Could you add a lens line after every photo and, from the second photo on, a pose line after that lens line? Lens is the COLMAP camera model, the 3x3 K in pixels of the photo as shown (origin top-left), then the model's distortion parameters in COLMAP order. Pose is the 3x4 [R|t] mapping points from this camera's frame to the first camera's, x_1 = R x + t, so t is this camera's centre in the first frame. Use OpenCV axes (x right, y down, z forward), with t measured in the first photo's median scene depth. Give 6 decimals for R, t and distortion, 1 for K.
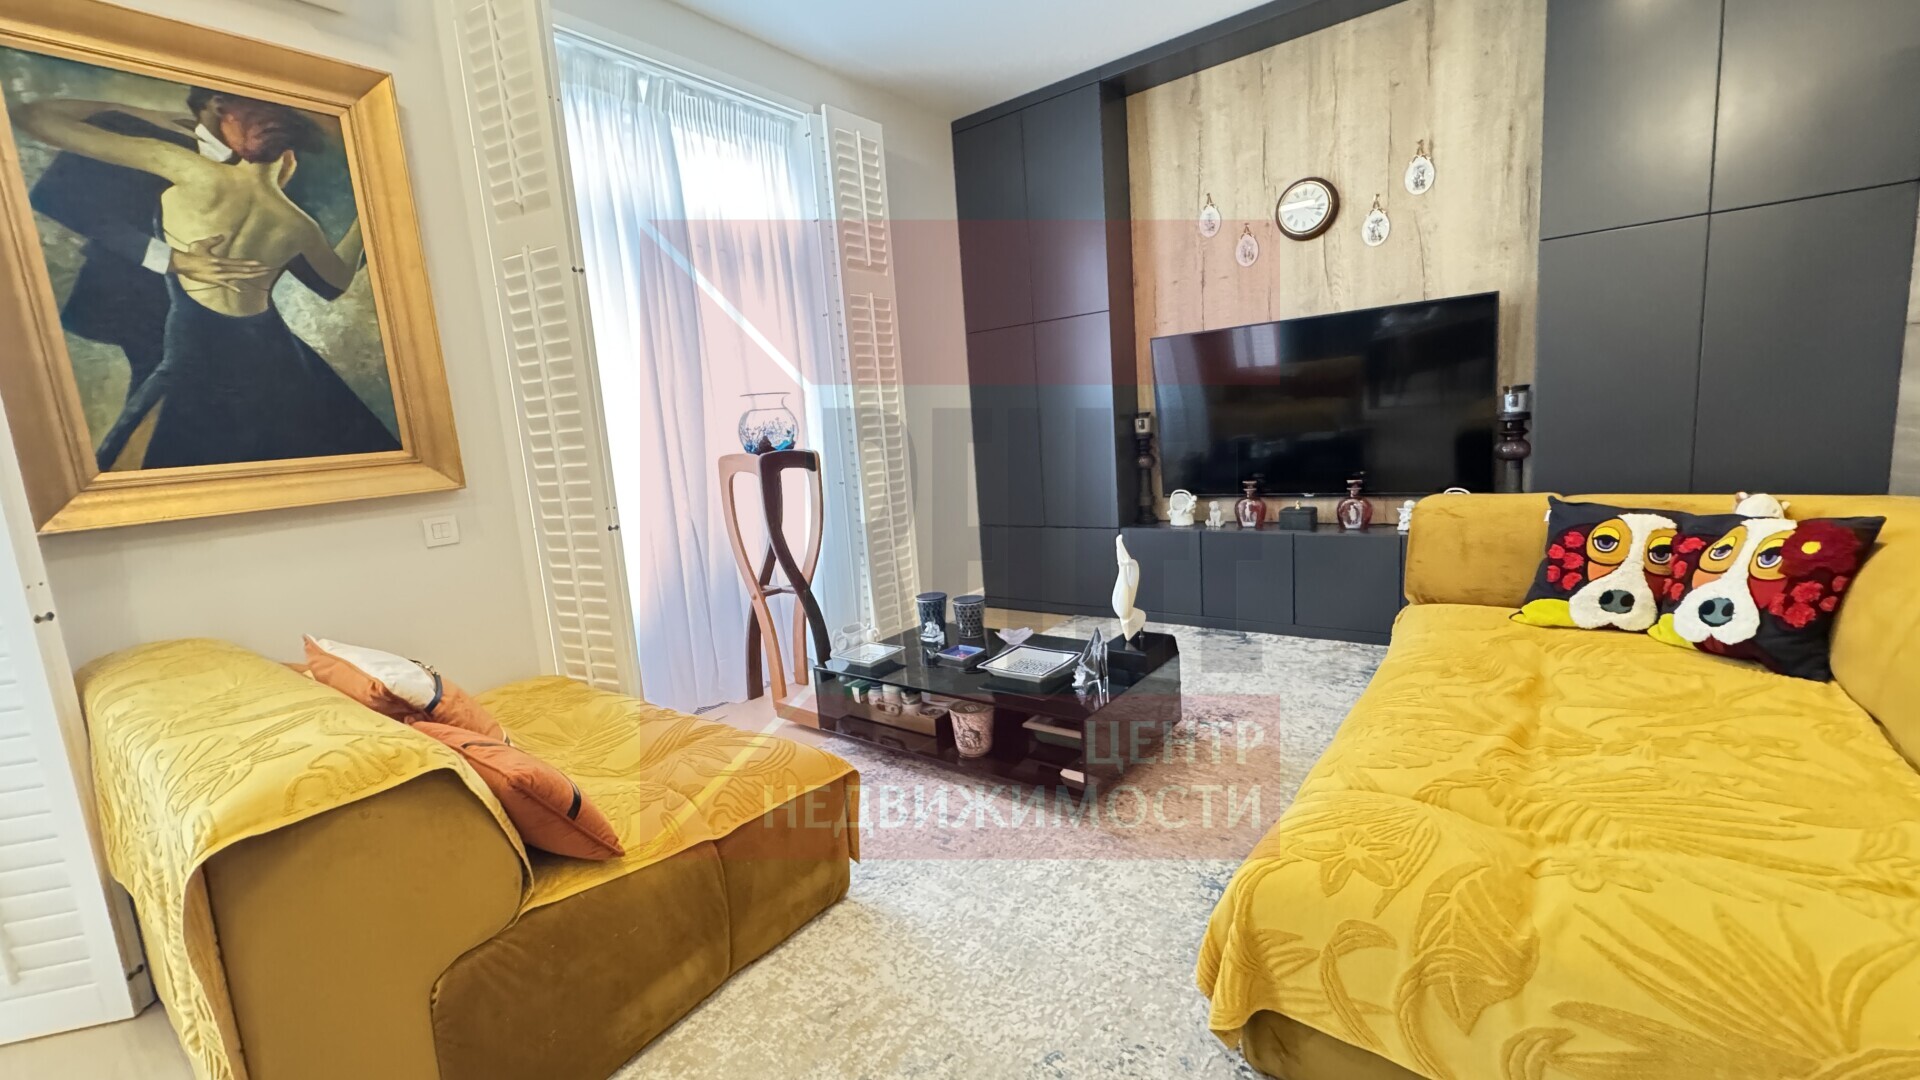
lens RADIAL K [[765.3, 0, 952.7], [0, 765.3, 536.1], [0, 0, 1]] dist [-0.002843, 0.000677]
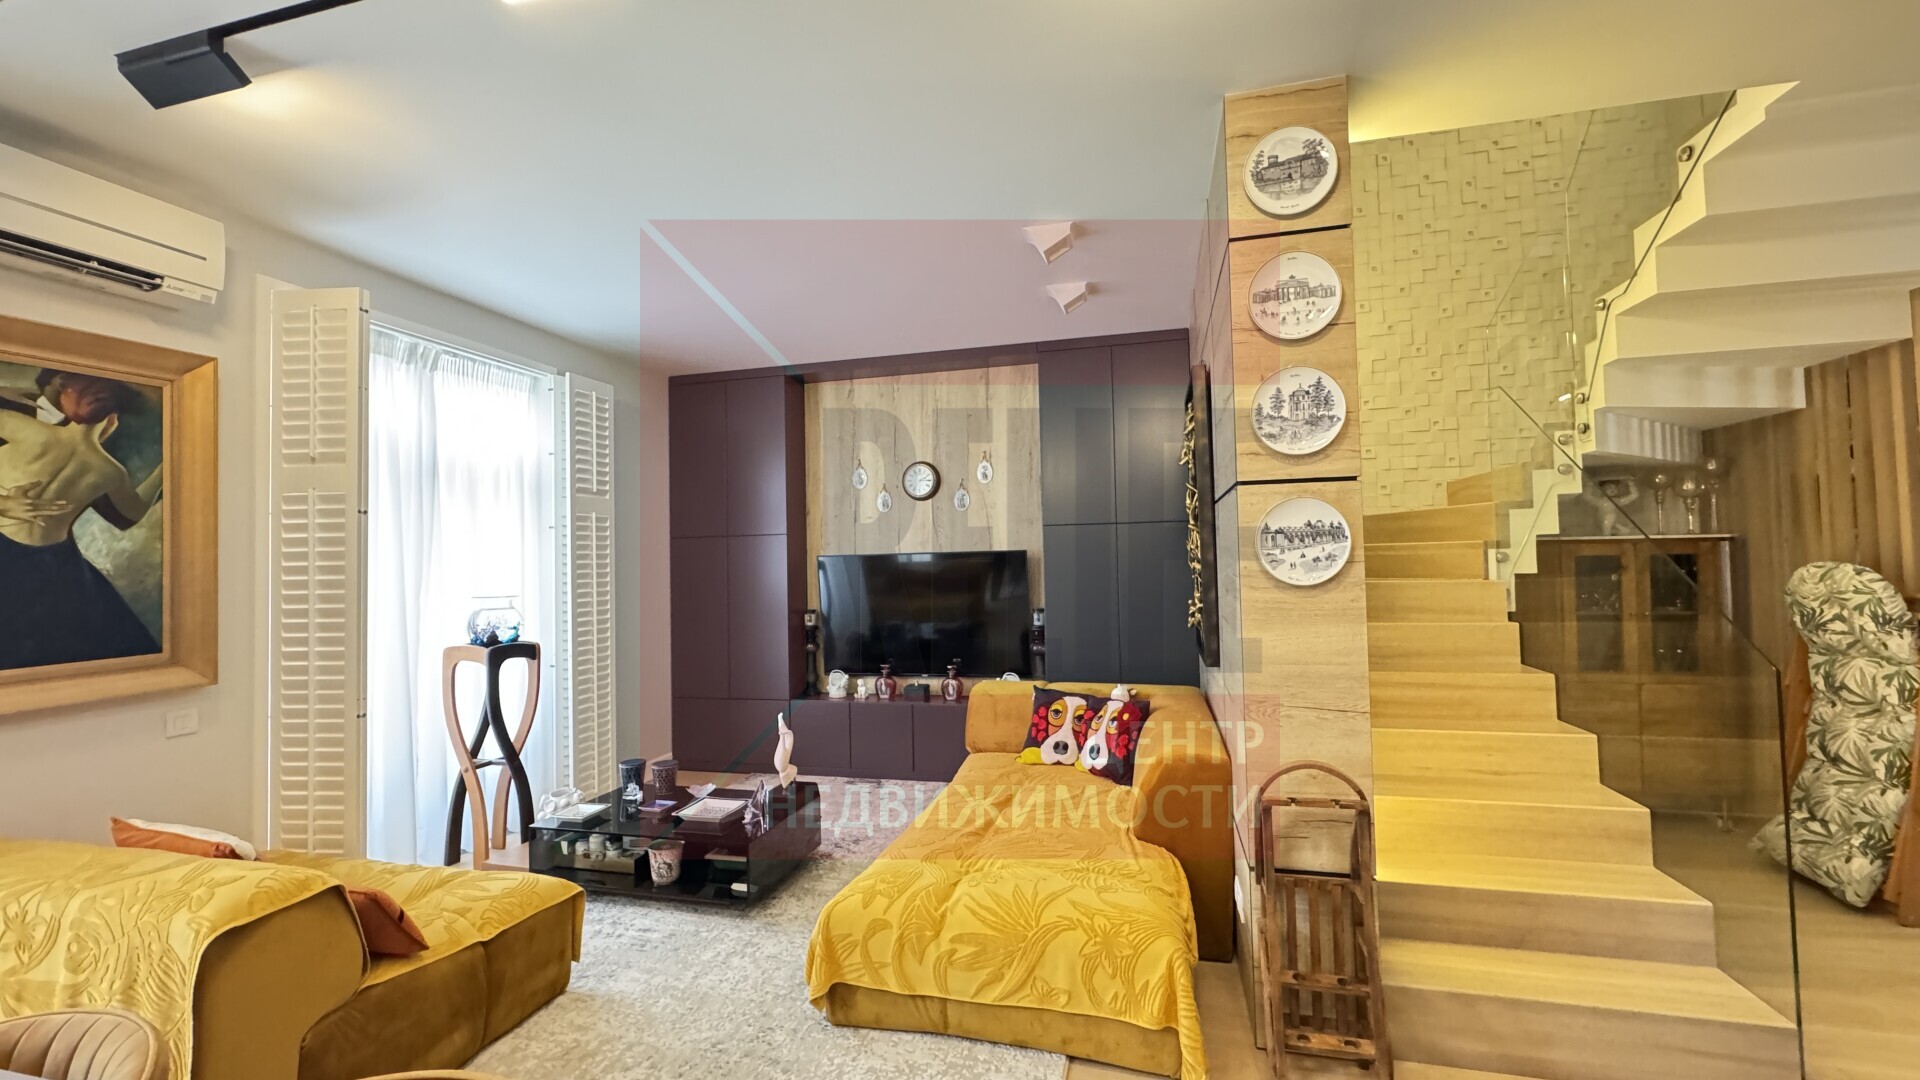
lens RADIAL K [[765.3, 0, 956.4], [0, 765.3, 537.2], [0, 0, 1]] dist [-0.002843, 0.000677]
pose [[0.920631, 0.067011, 0.384640, -0.072474], [0.009947, 0.980816, -0.194683, -0.053943], [-0.390307, 0.183057, 0.902303, -0.641705]]
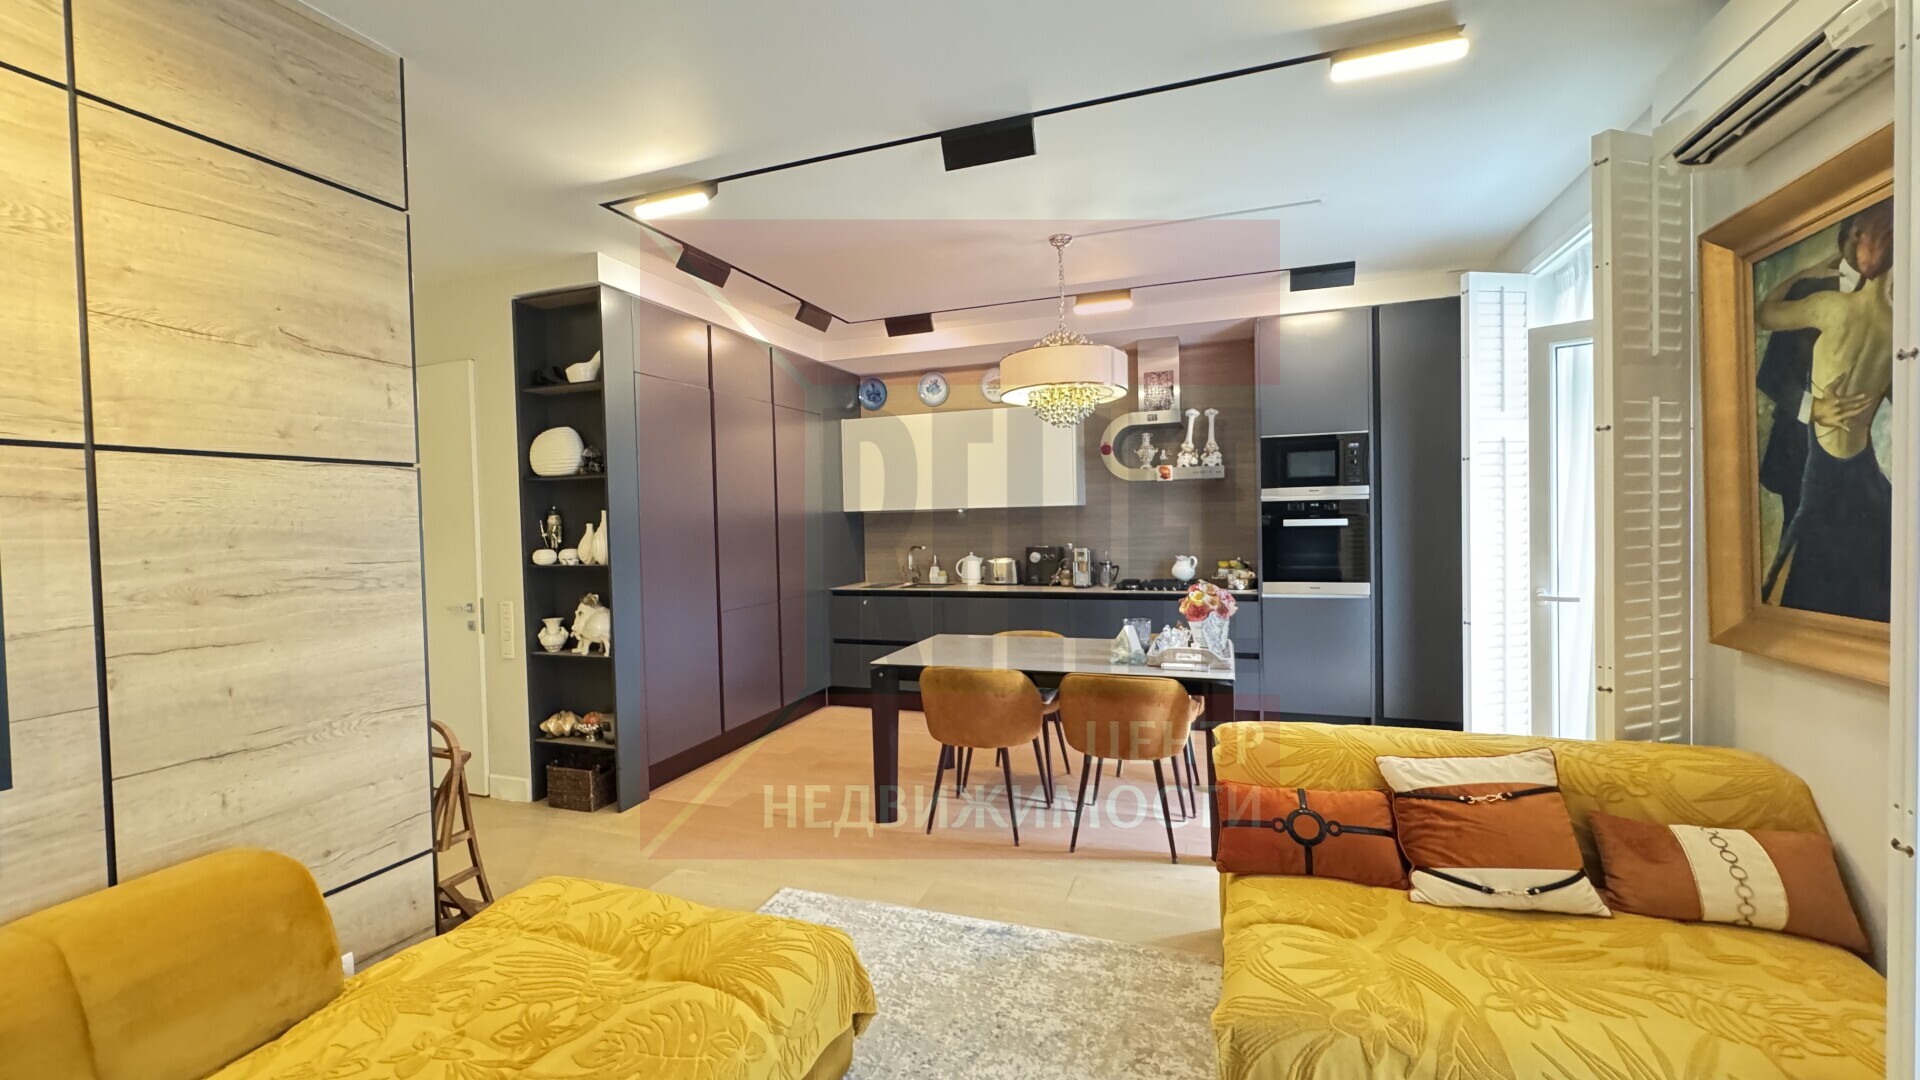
lens RADIAL K [[765.3, 0, 953.2], [0, 765.3, 534.2], [0, 0, 1]] dist [-0.002843, 0.000677]
pose [[-0.951774, 0.103519, -0.288807, 0.343009], [0.050958, 0.981621, 0.183913, -0.419706], [0.302537, 0.160326, -0.939557, 1.543833]]
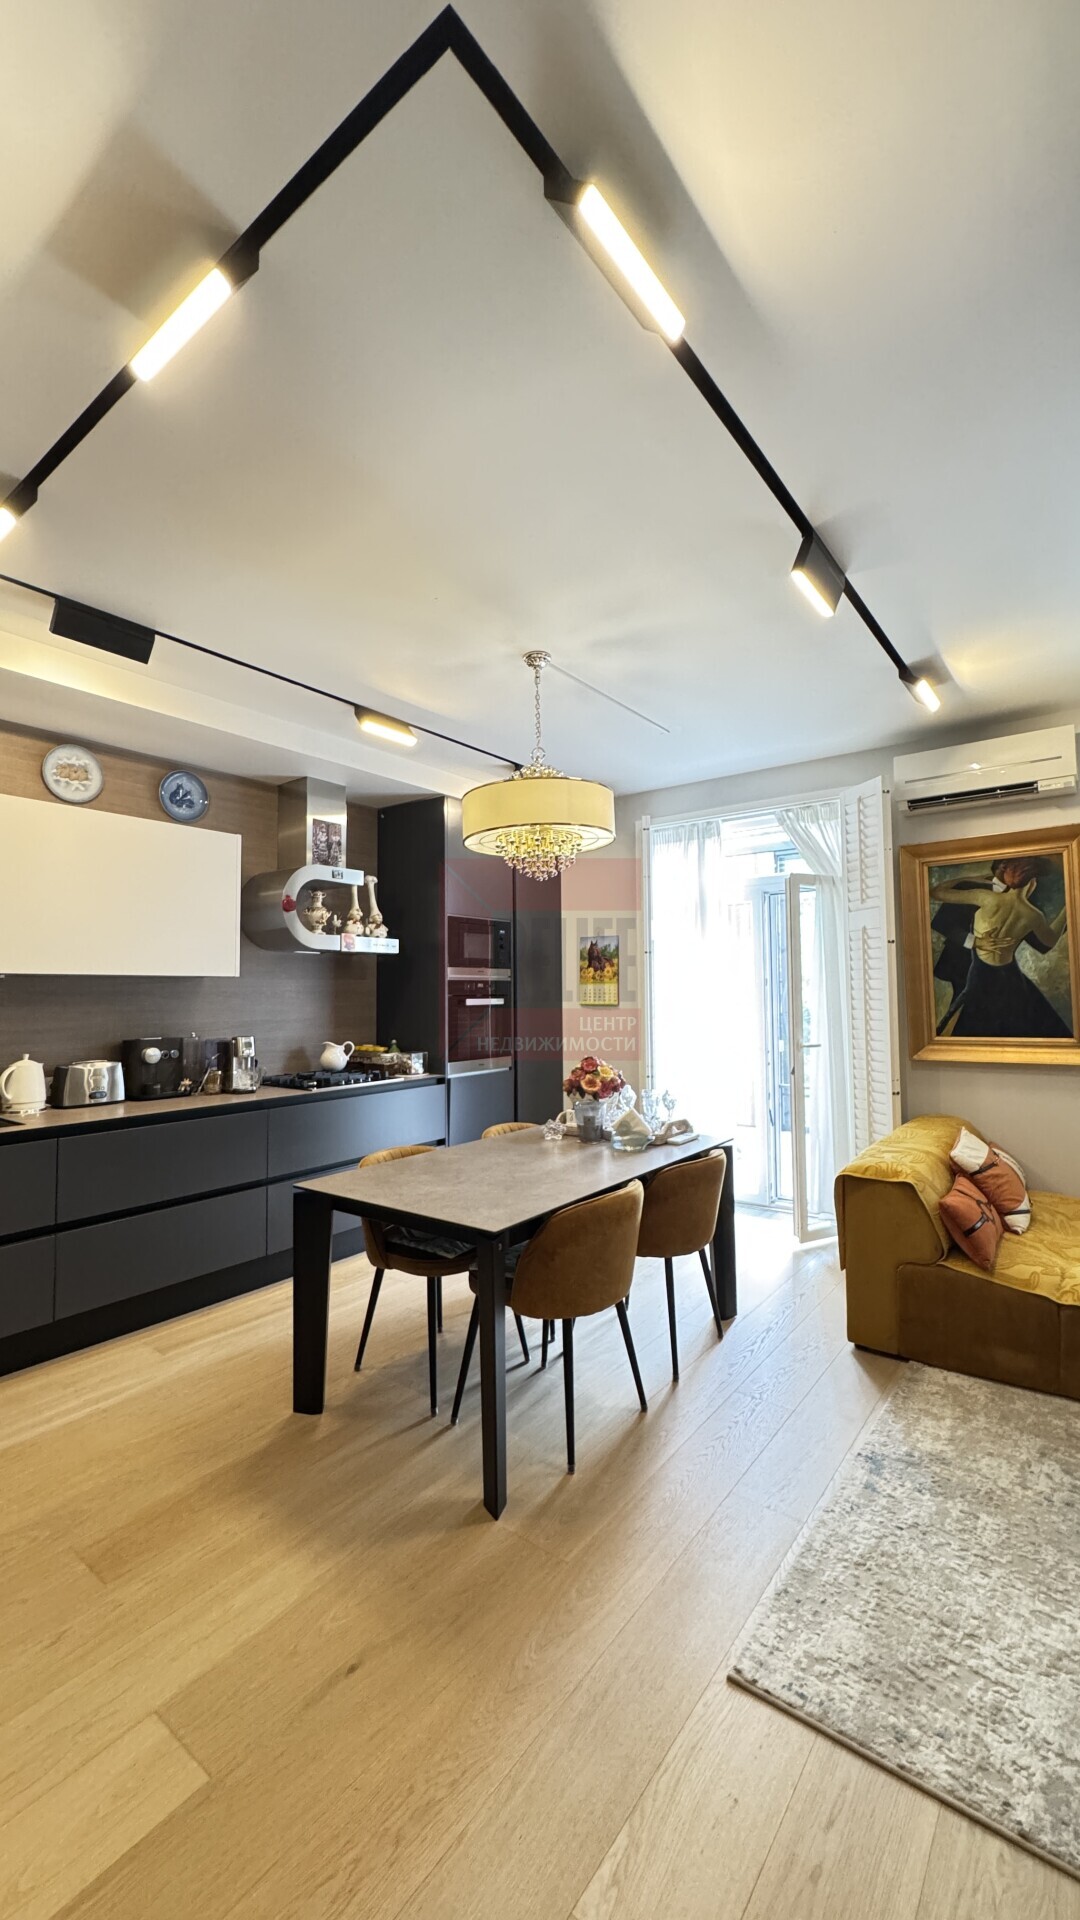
lens RADIAL K [[765.3, 0, 543.4], [0, 765.3, 954.4], [0, 0, 1]] dist [-0.002843, 0.000677]
pose [[-0.003975, 0.024723, -0.999686, 1.084827], [-0.137836, 0.990139, 0.025035, -0.202293], [0.990447, 0.137892, -0.000528, -0.191312]]
